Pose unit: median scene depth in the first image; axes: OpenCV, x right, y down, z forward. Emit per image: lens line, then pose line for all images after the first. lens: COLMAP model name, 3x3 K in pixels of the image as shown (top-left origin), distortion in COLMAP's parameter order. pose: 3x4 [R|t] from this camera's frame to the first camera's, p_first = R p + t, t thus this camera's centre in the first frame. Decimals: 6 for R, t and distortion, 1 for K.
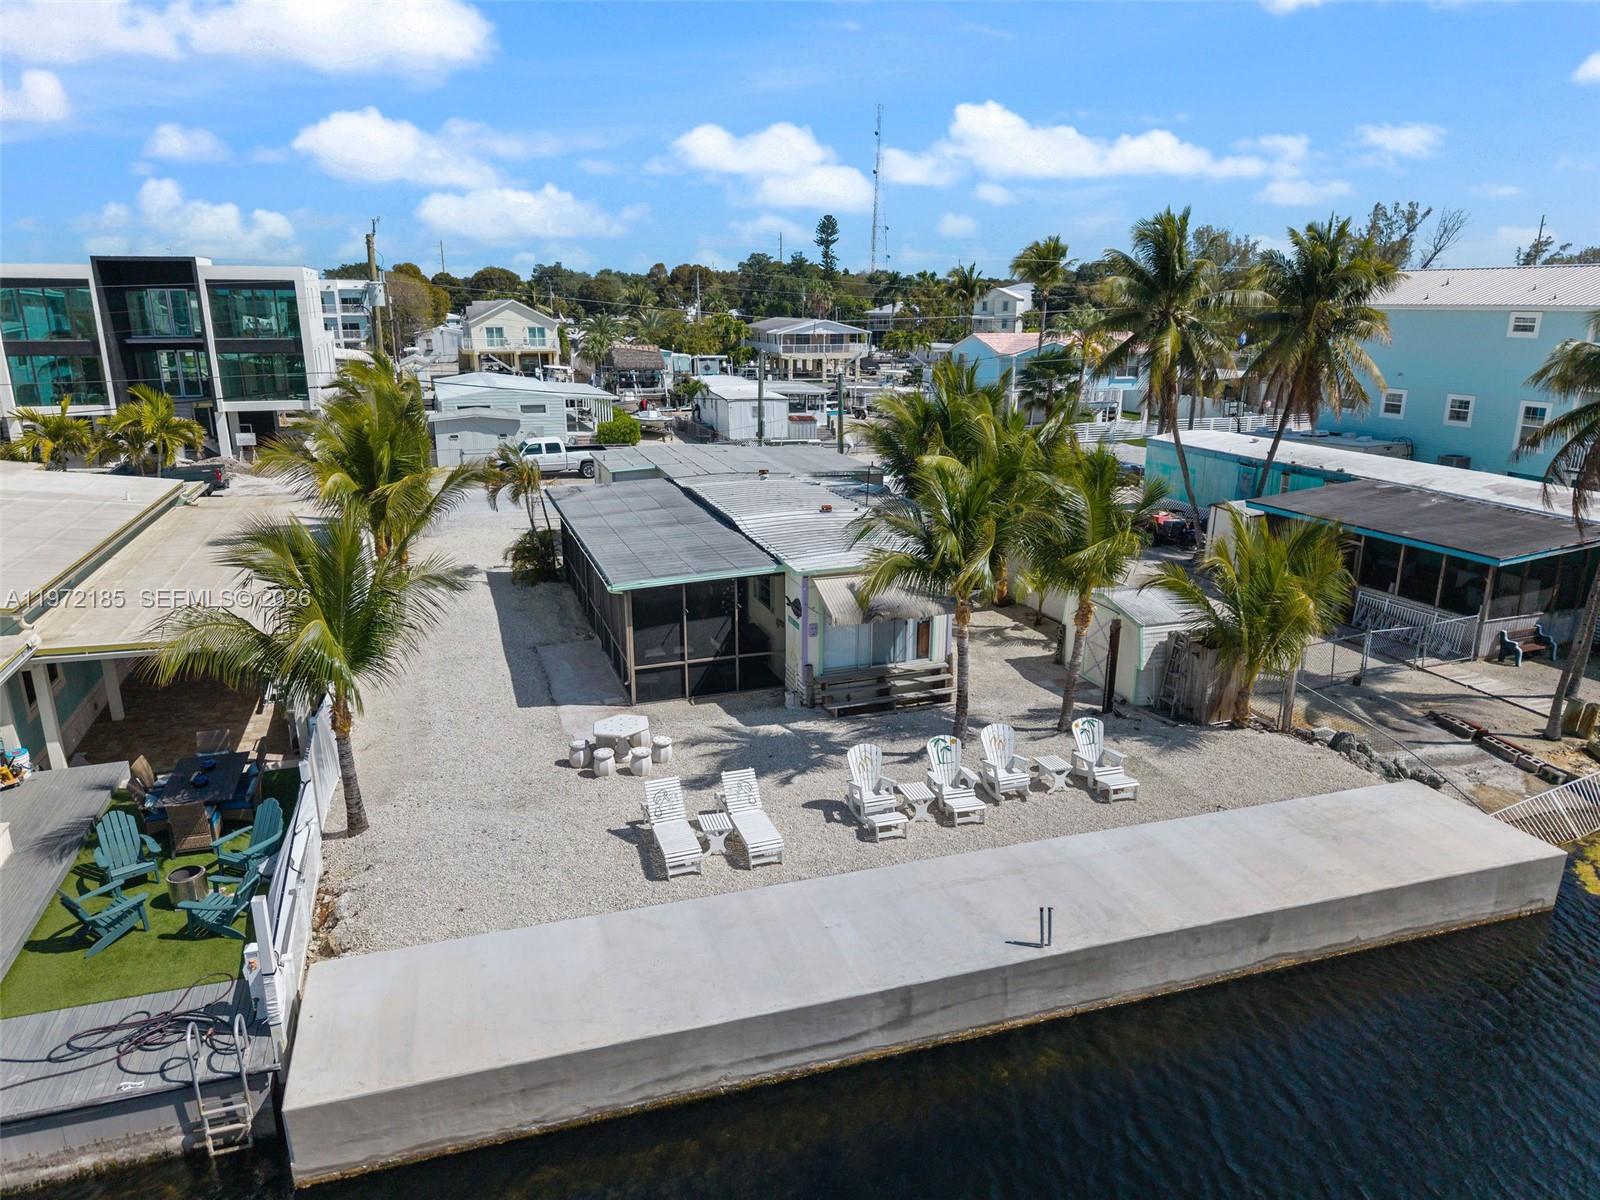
lens RADIAL K [[1081.8, 0, 802.8], [0, 1081.8, 601.1], [0, 0, 1]] dist [0.016536, -0.020619]
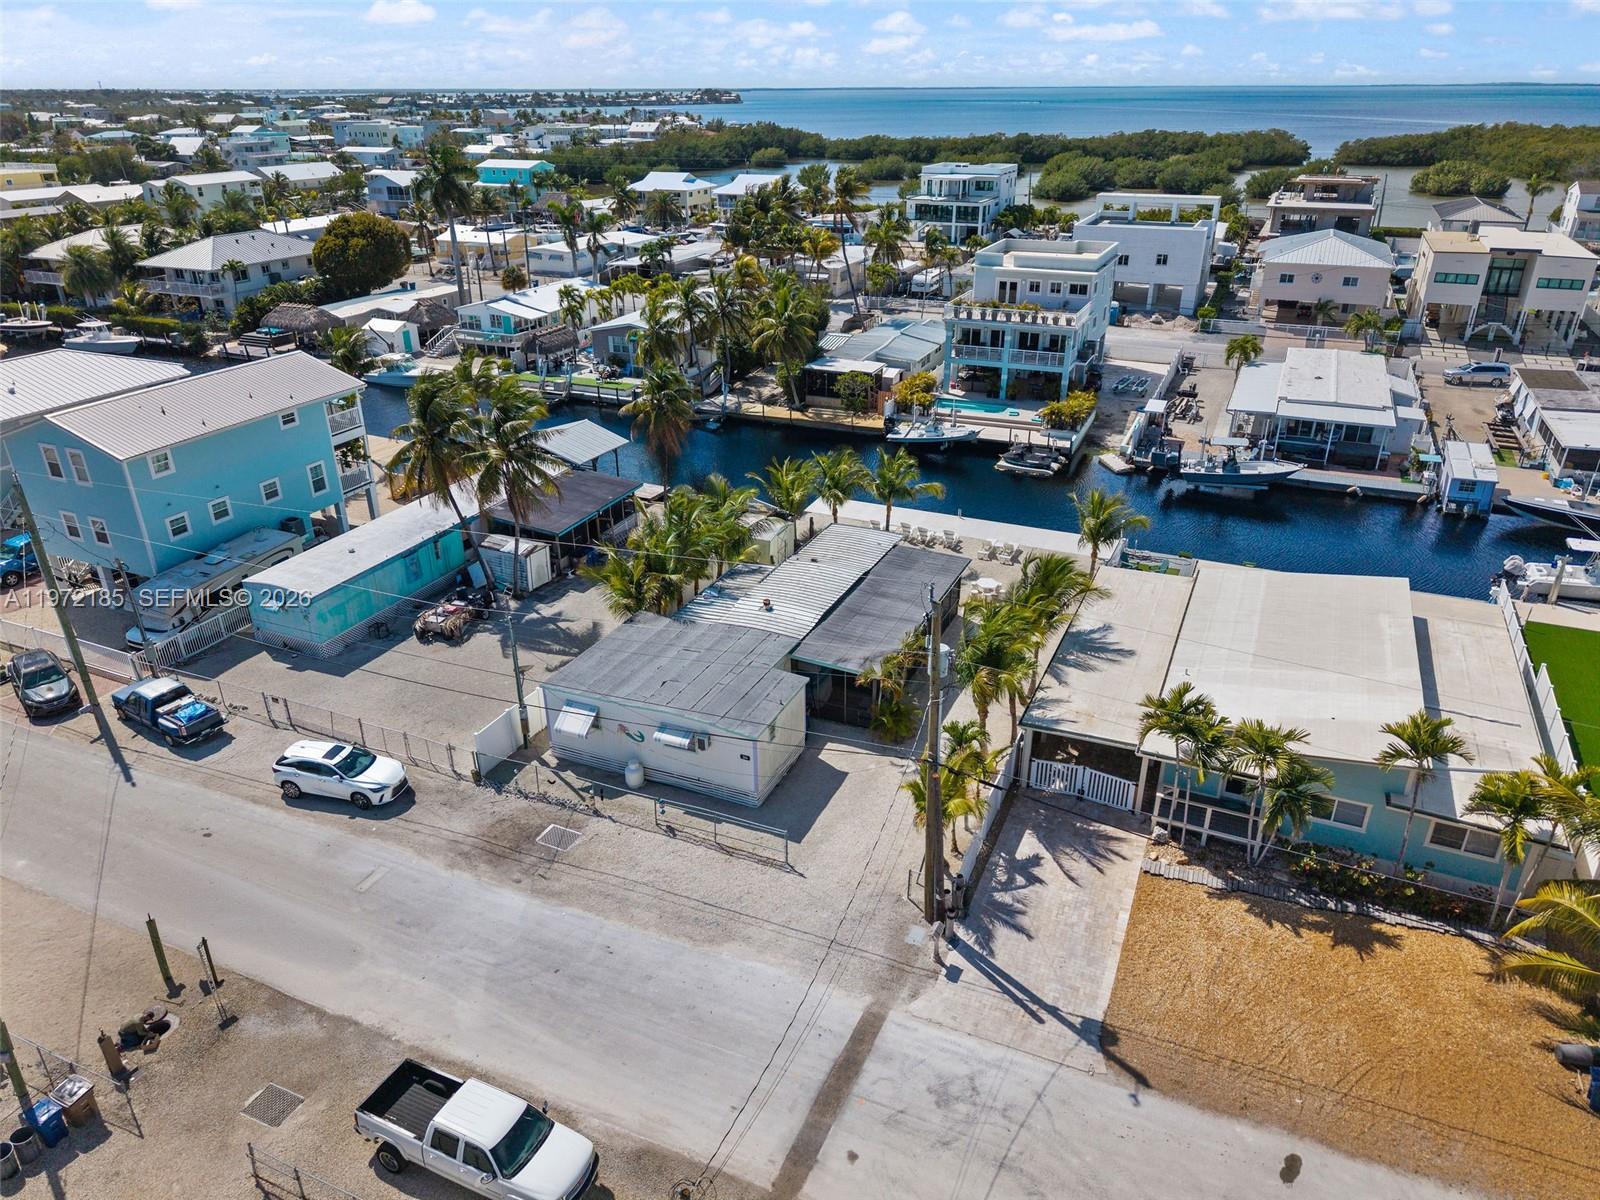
lens RADIAL K [[1081.8, 0, 802.7], [0, 1081.8, 596.8], [0, 0, 1]] dist [0.016536, -0.020619]
pose [[-0.730607, -0.290989, 0.617689, -1.798211], [0.183038, 0.788064, 0.587751, -1.813453], [-0.657808, 0.542476, -0.522503, 3.298626]]
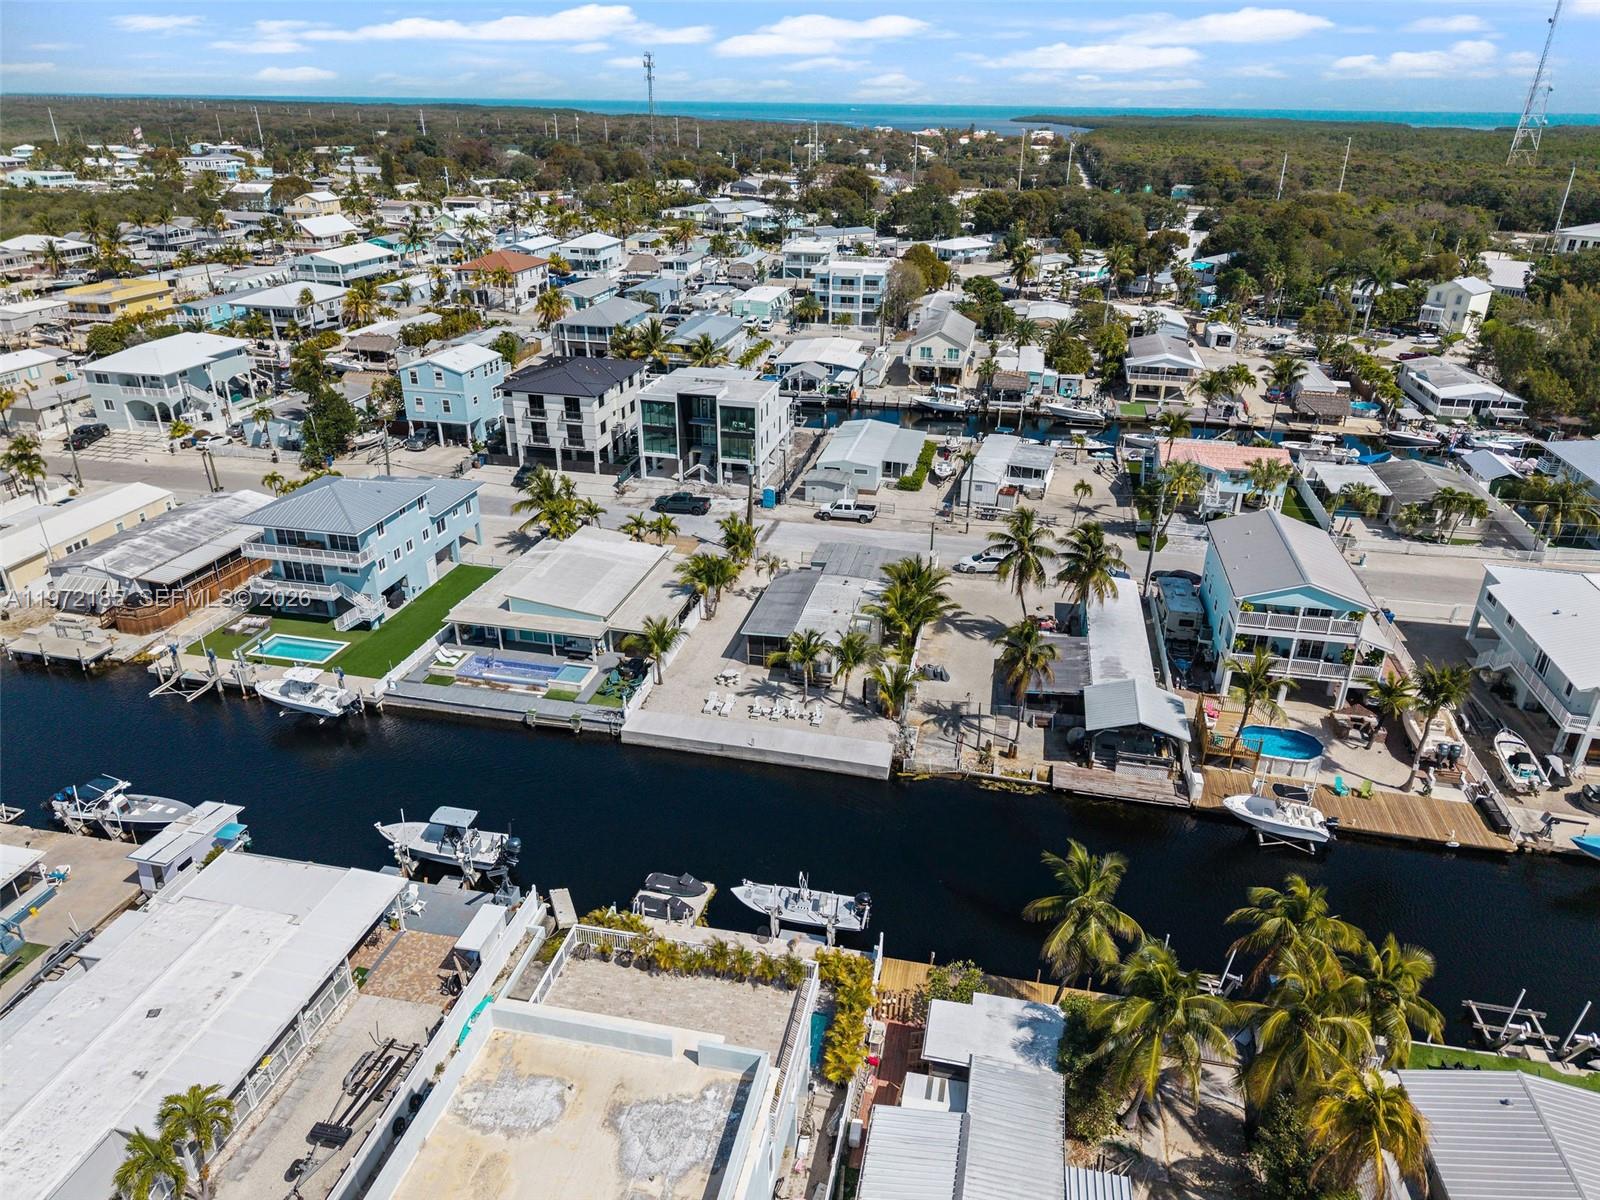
lens RADIAL K [[1081.8, 0, 798.3], [0, 1081.8, 588.2], [0, 0, 1]] dist [0.016536, -0.020619]
pose [[0.855060, 0.219878, -0.469602, 2.150153], [-0.148800, 0.971600, 0.183987, -1.112948], [0.496721, -0.087443, 0.863494, -2.605450]]
